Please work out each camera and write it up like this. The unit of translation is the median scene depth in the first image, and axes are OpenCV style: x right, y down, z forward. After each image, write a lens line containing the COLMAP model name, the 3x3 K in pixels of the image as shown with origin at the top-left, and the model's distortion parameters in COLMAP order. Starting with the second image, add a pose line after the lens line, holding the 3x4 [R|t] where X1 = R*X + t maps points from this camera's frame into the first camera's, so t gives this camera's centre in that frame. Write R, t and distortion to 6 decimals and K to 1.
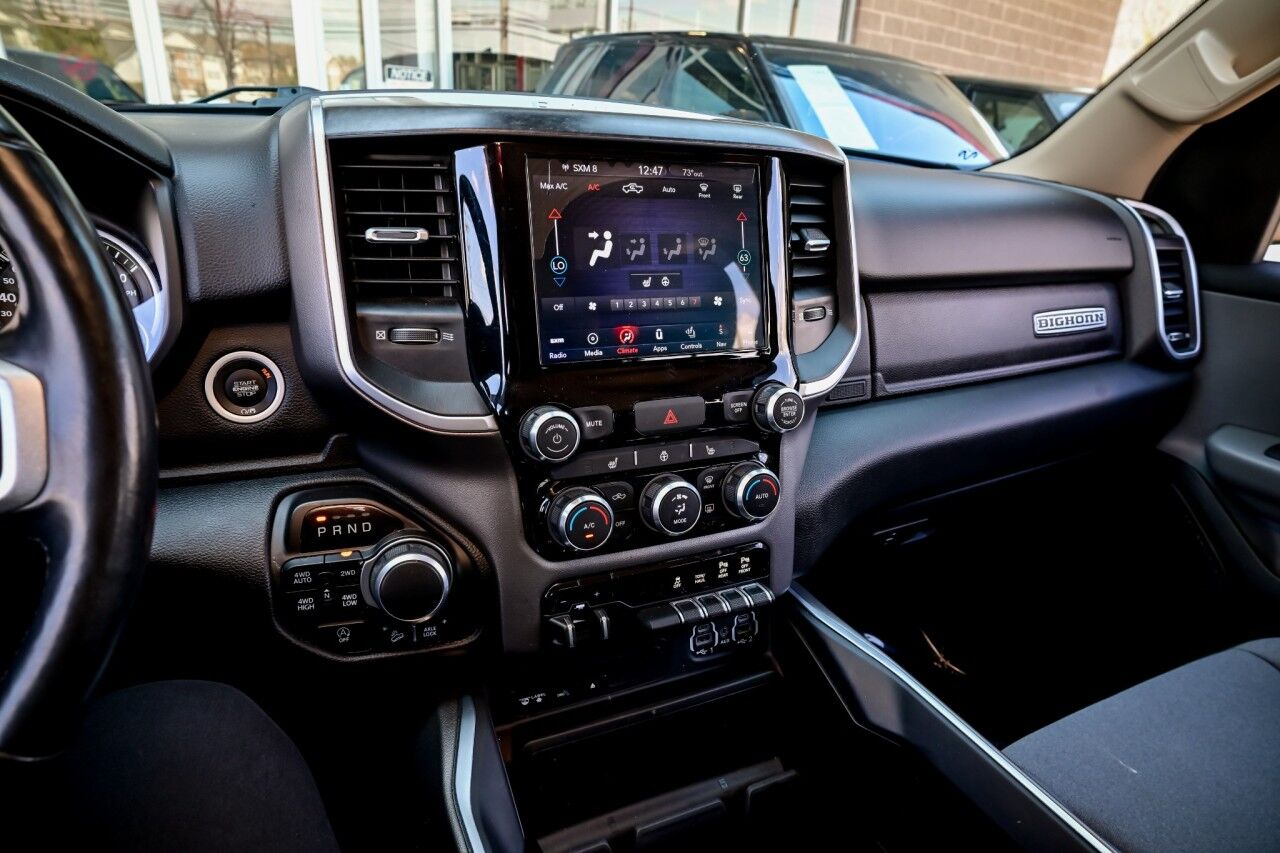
lens RADIAL K [[793.0, 0, 627.8], [0, 793.0, 426.7], [0, 0, 1]] dist [-0.041286, 0.035361]
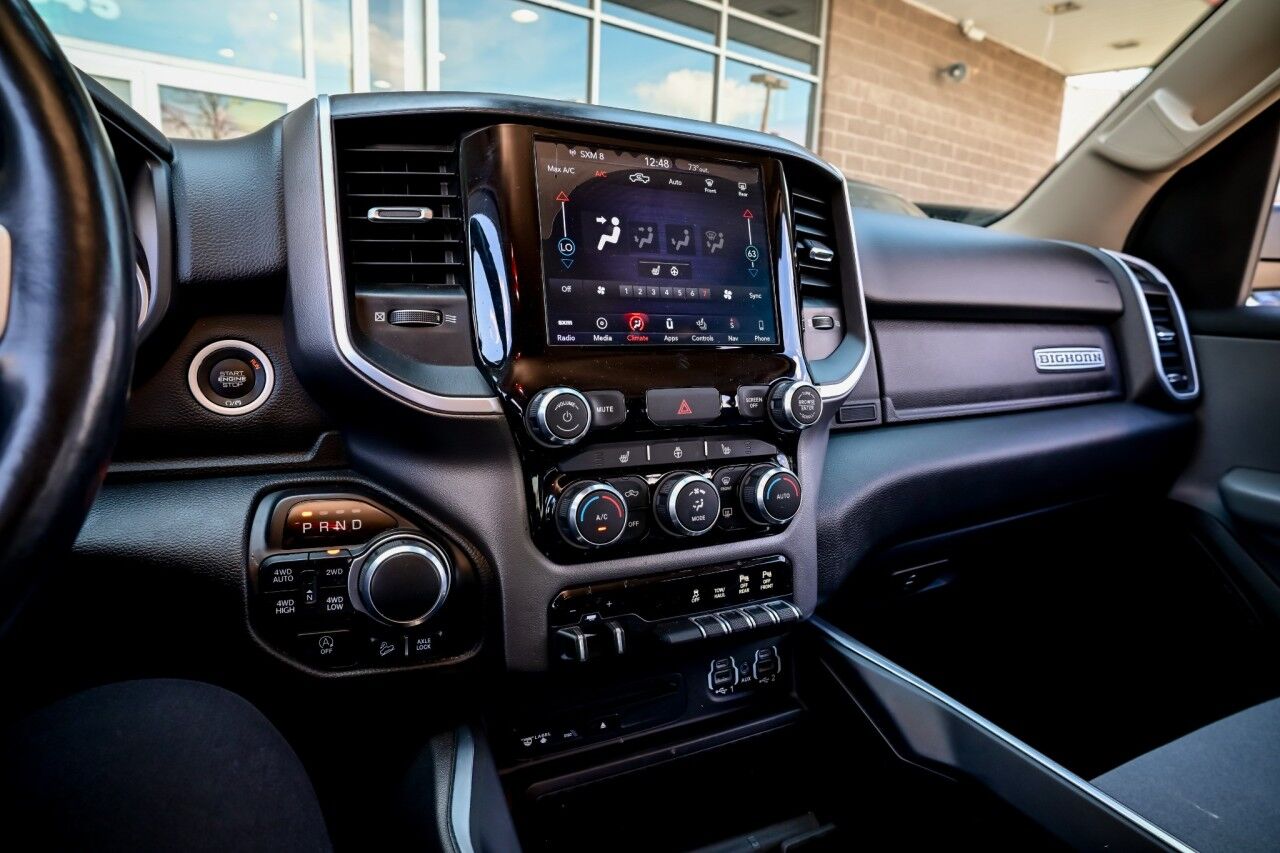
lens RADIAL K [[793.0, 0, 627.8], [0, 793.0, 426.7], [0, 0, 1]] dist [-0.041286, 0.035361]
pose [[0.999480, -0.017606, 0.027008, -0.039221], [0.022089, 0.984169, -0.175853, 0.173862], [-0.023484, 0.176359, 0.984046, 0.074203]]
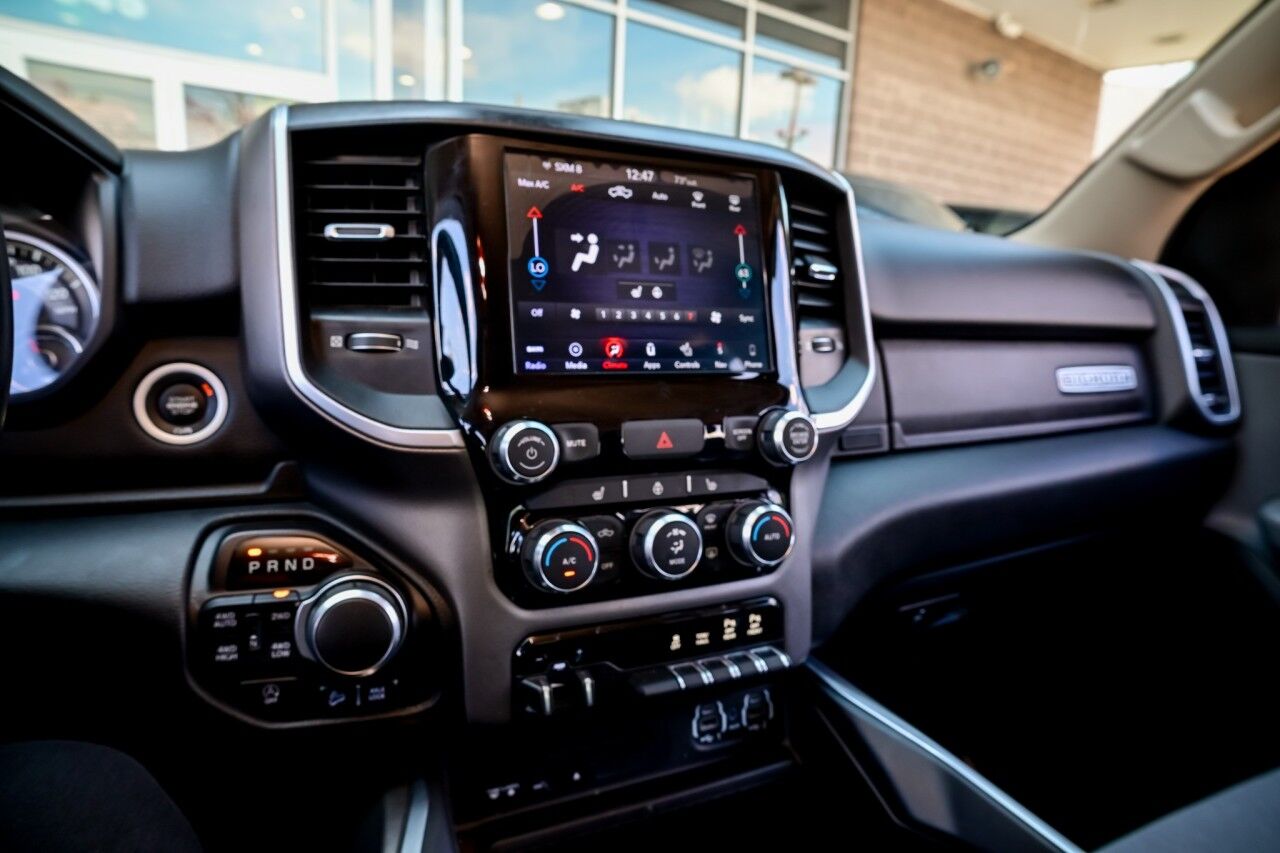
lens RADIAL K [[793.0, 0, 627.8], [0, 793.0, 426.7], [0, 0, 1]] dist [-0.041286, 0.035361]
pose [[0.999965, -0.004417, -0.007081, 0.019471], [0.003135, 0.985110, -0.171895, 0.121982], [0.007735, 0.171867, 0.985090, 0.133150]]
